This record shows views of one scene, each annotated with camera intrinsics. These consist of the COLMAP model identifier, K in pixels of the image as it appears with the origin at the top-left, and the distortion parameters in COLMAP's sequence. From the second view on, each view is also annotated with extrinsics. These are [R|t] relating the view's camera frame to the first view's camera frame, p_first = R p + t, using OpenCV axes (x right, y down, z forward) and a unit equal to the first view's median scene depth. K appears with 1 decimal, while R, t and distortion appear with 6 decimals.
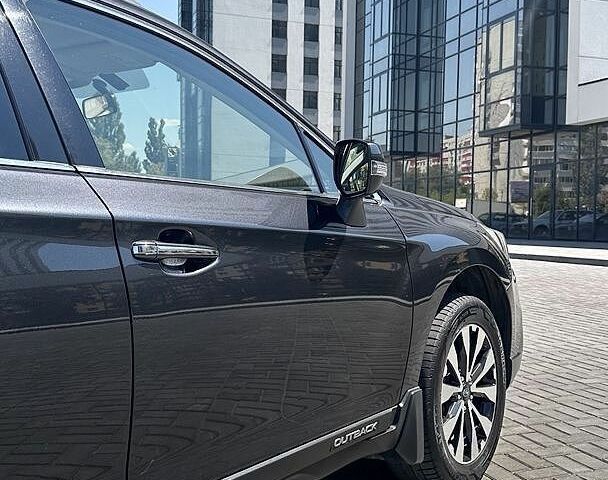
lens RADIAL K [[706.8, 0, 304.0], [0, 706.8, 240.0], [0, 0, 1]] dist [0.084945, -0.022665]
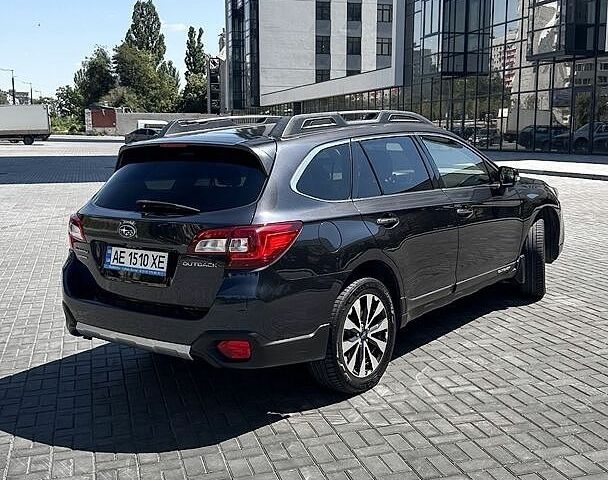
lens RADIAL K [[779.3, 0, 304.2], [0, 779.3, 212.5], [0, 0, 1]] dist [0.134074, -0.052546]
pose [[0.999772, -0.011832, -0.017787, -0.068961], [0.013460, 0.995446, 0.094375, -0.026868], [0.016589, -0.094593, 0.995378, -0.218346]]
